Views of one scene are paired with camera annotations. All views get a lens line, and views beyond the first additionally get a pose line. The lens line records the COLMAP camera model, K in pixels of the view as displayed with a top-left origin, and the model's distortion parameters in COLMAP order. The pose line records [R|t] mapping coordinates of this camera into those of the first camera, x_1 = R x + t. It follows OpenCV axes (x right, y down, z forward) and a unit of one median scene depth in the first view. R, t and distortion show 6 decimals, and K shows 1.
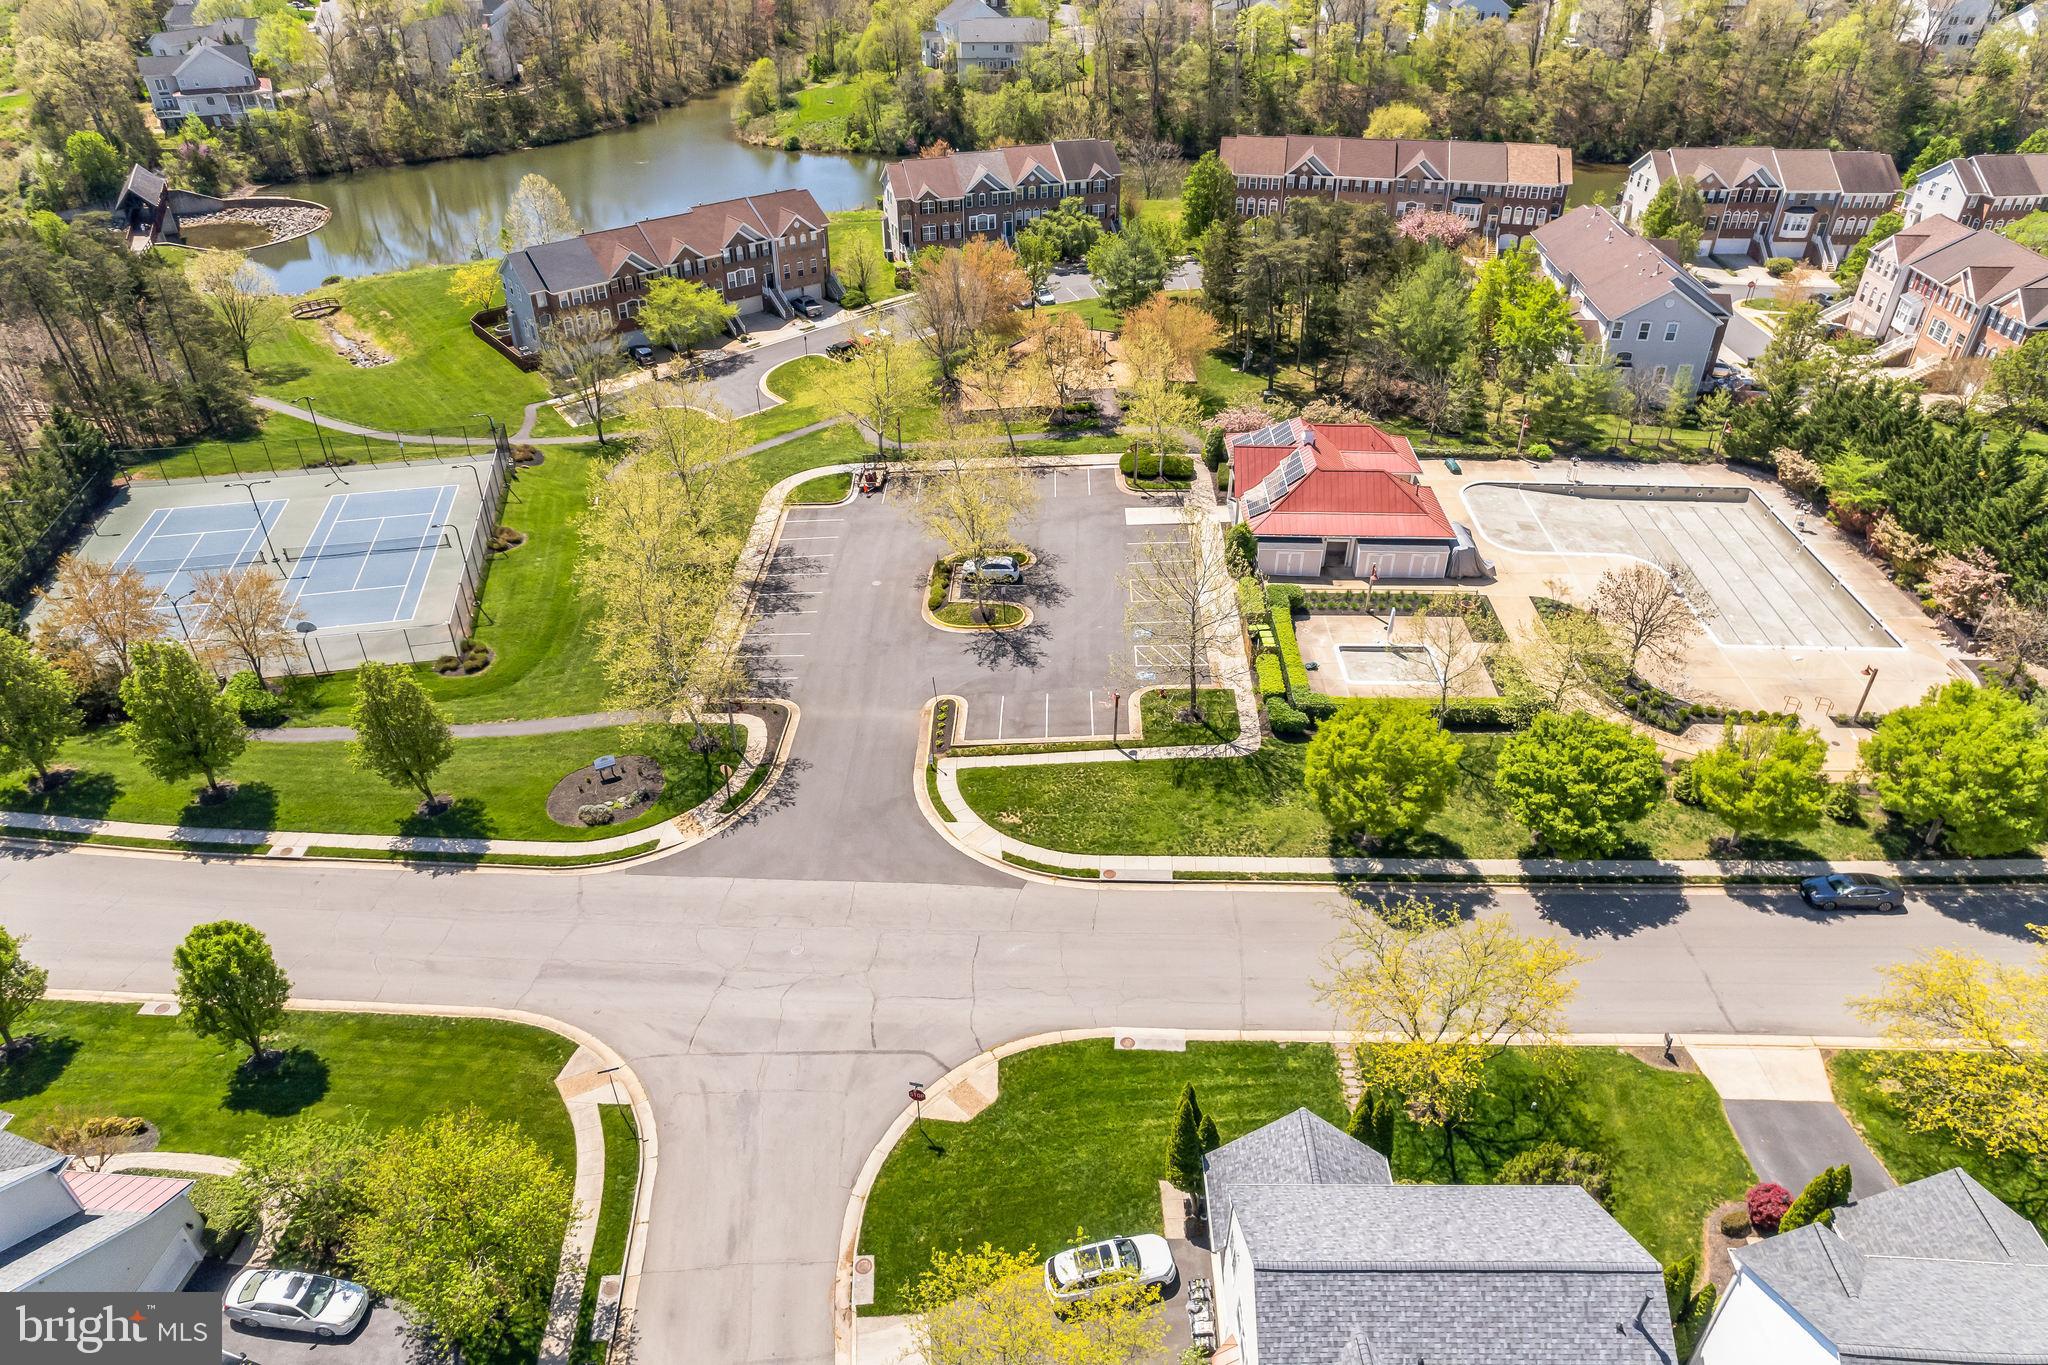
lens RADIAL K [[1310.1, 0, 1038.5], [0, 1310.1, 683.7], [0, 0, 1]] dist [-0.075936, 0.067491]
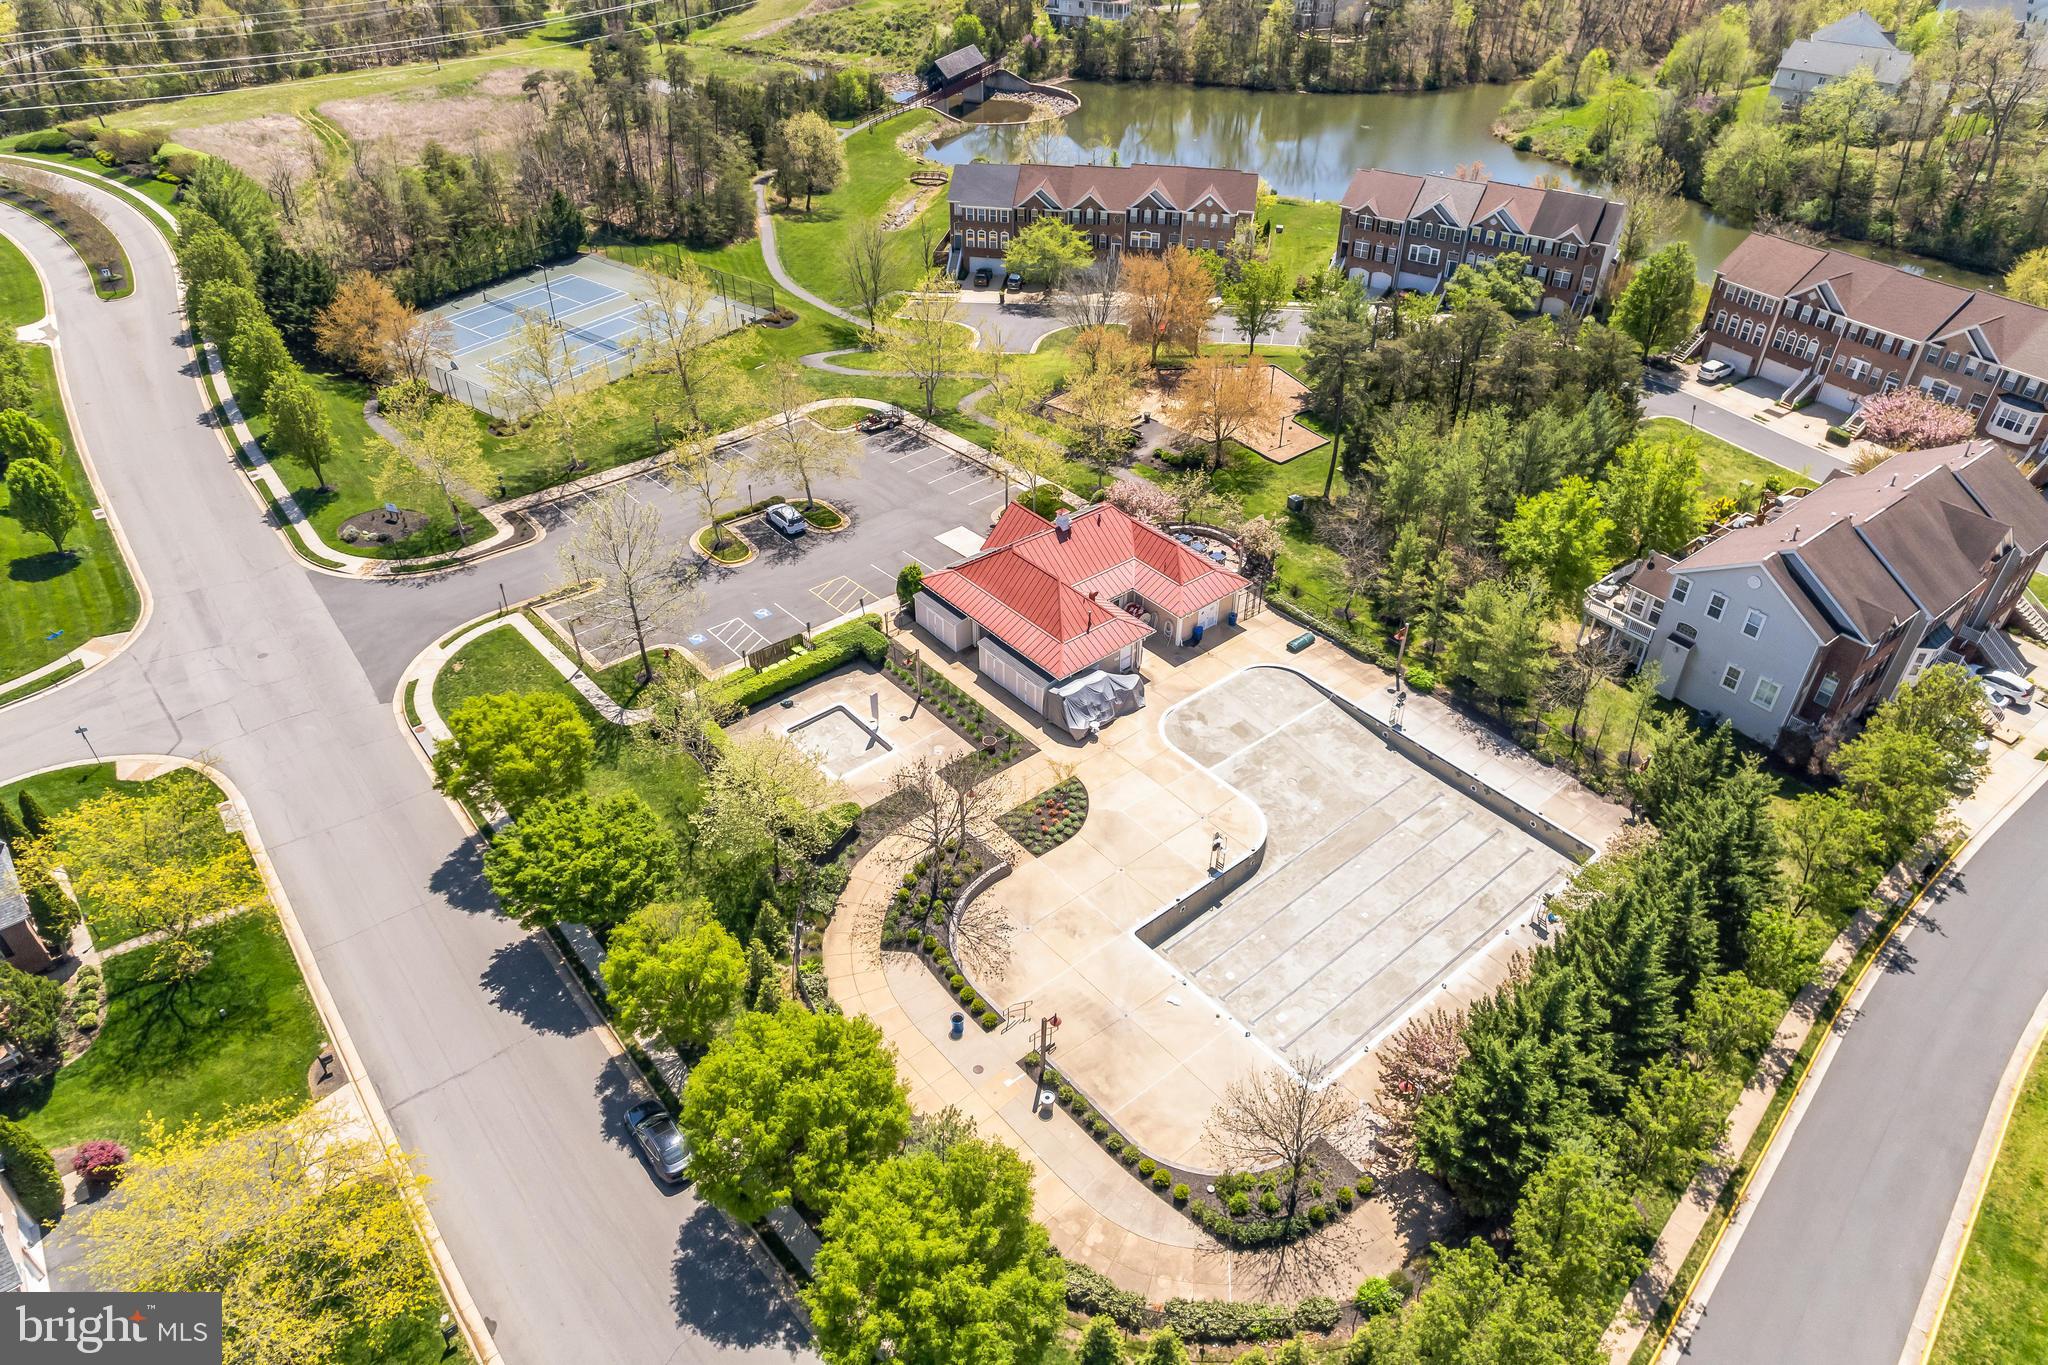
lens RADIAL K [[1335.8, 0, 1024.0], [0, 1335.8, 682.5], [0, 0, 1]] dist [-0.078758, 0.077941]
pose [[0.659281, 0.447724, -0.604063, 0.695322], [-0.431322, 0.883255, 0.183909, -0.216567], [0.615882, 0.139298, 0.775426, 0.247976]]
